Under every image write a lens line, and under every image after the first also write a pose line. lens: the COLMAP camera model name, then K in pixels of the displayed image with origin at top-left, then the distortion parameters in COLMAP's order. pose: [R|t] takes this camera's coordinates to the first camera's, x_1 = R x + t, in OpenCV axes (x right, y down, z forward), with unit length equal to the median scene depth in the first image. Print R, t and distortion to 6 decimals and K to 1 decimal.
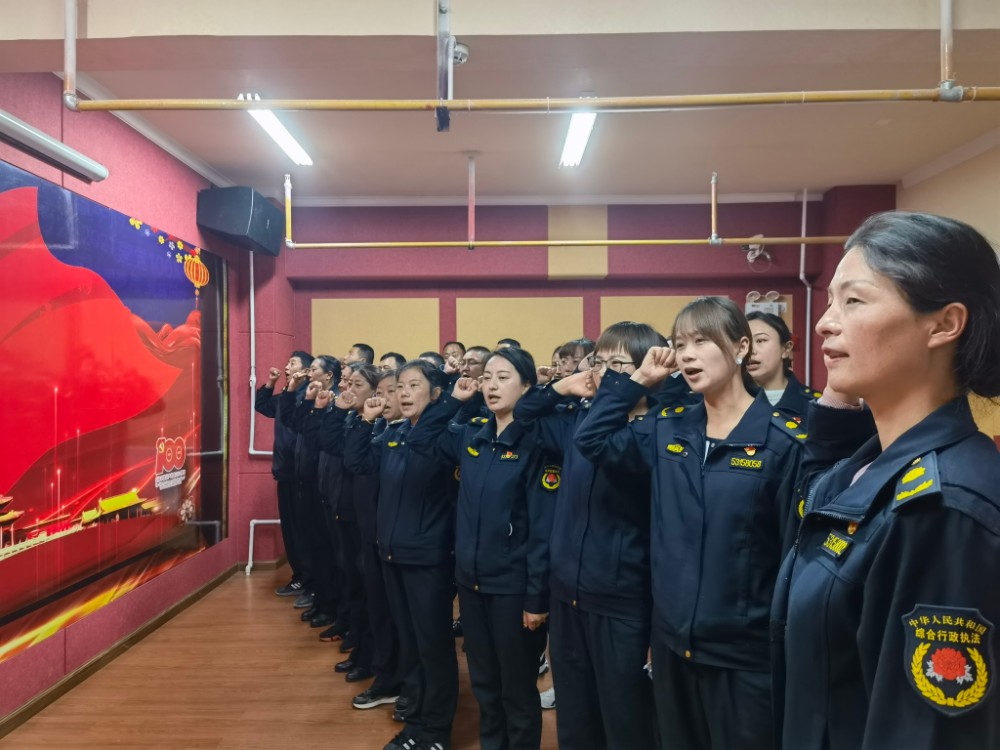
lens RADIAL K [[764.5, 0, 498.9], [0, 764.5, 390.4], [0, 0, 1]] dist [0.071254, 0.000449]
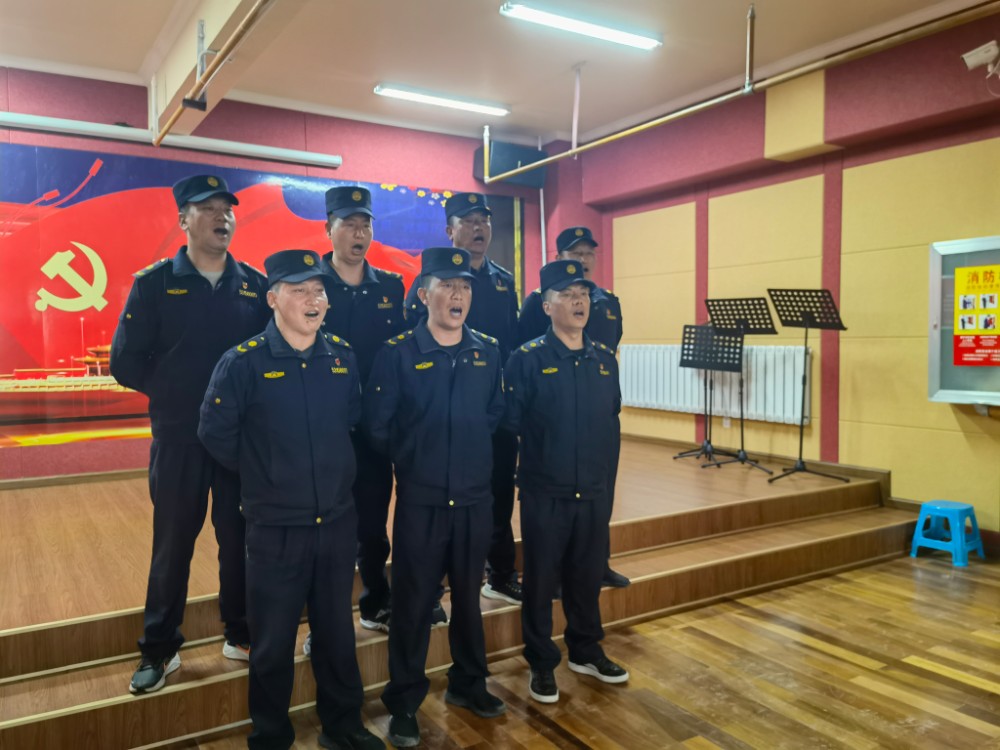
lens RADIAL K [[776.6, 0, 500.0], [0, 776.6, 375.0], [0, 0, 1]] dist [0.123617, -0.157512]
pose [[0.532439, 0.043271, -0.845362, 0.868389], [-0.002406, 0.998766, 0.049607, 0.072603], [0.846465, -0.024379, 0.531886, 0.306813]]
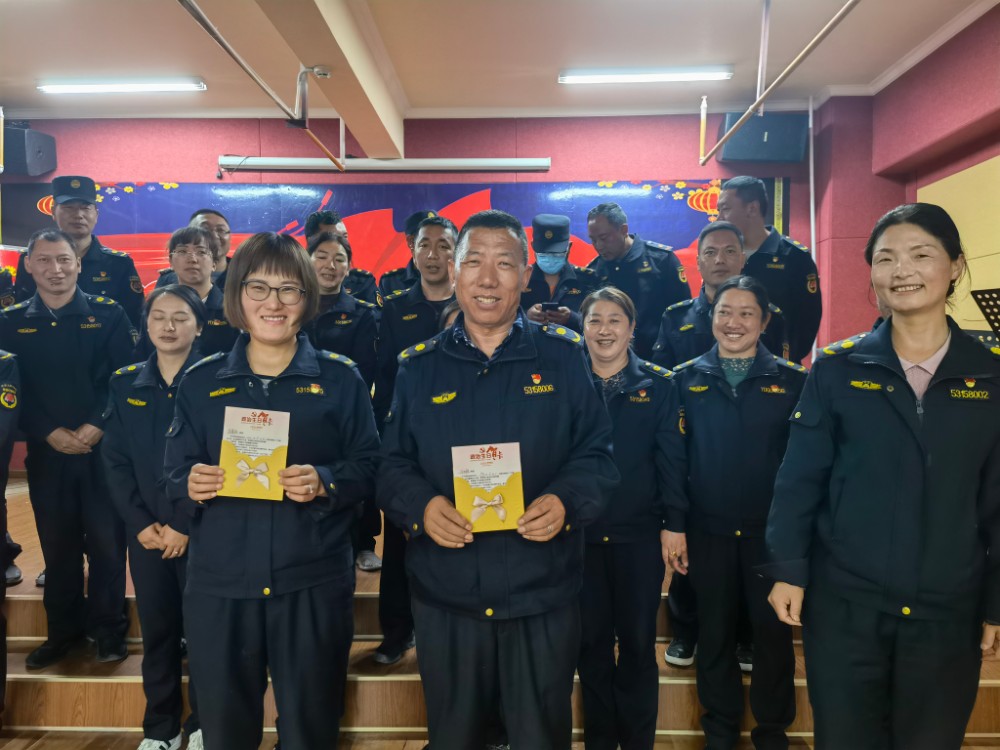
lens RADIAL K [[764.5, 0, 498.9], [0, 764.5, 390.4], [0, 0, 1]] dist [0.071254, 0.000449]
pose [[-0.026007, 0.052359, -0.998290, 0.840290], [-0.007597, 0.998588, 0.052573, 0.077807], [0.999633, 0.008951, -0.025573, 0.741254]]
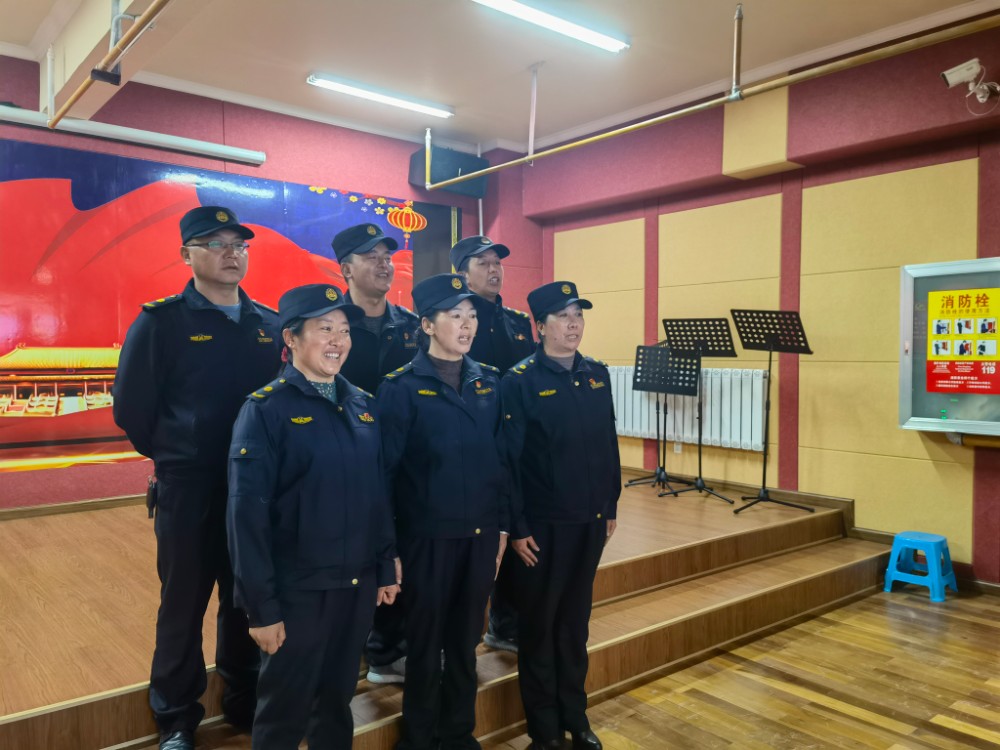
lens RADIAL K [[776.6, 0, 500.0], [0, 776.6, 375.0], [0, 0, 1]] dist [0.123617, -0.157512]
pose [[0.636984, 0.030125, -0.770288, 0.746304], [-0.013655, 0.999520, 0.027798, 0.068431], [0.770756, -0.007189, 0.637090, 0.305477]]
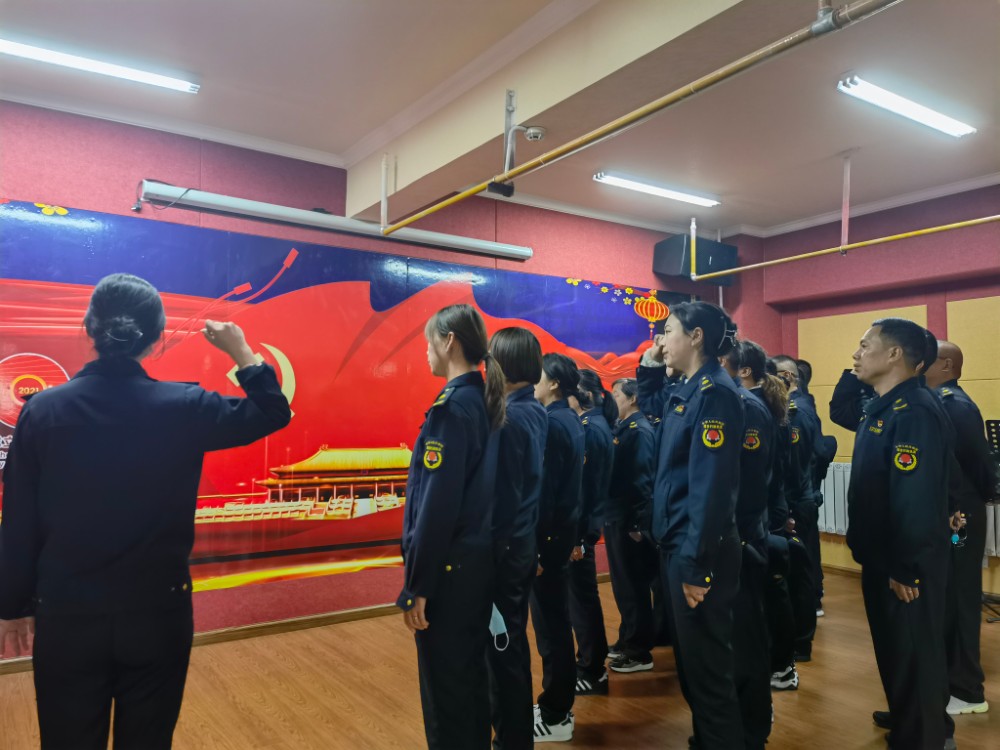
lens RADIAL K [[774.6, 0, 500.0], [0, 774.6, 375.0], [0, 0, 1]] dist [0.077683, 0.004733]
pose [[0.556369, -0.036860, -0.830117, 0.528084], [-0.019196, 0.998179, -0.057189, 0.028791], [0.830714, 0.047753, 0.554648, 0.117676]]
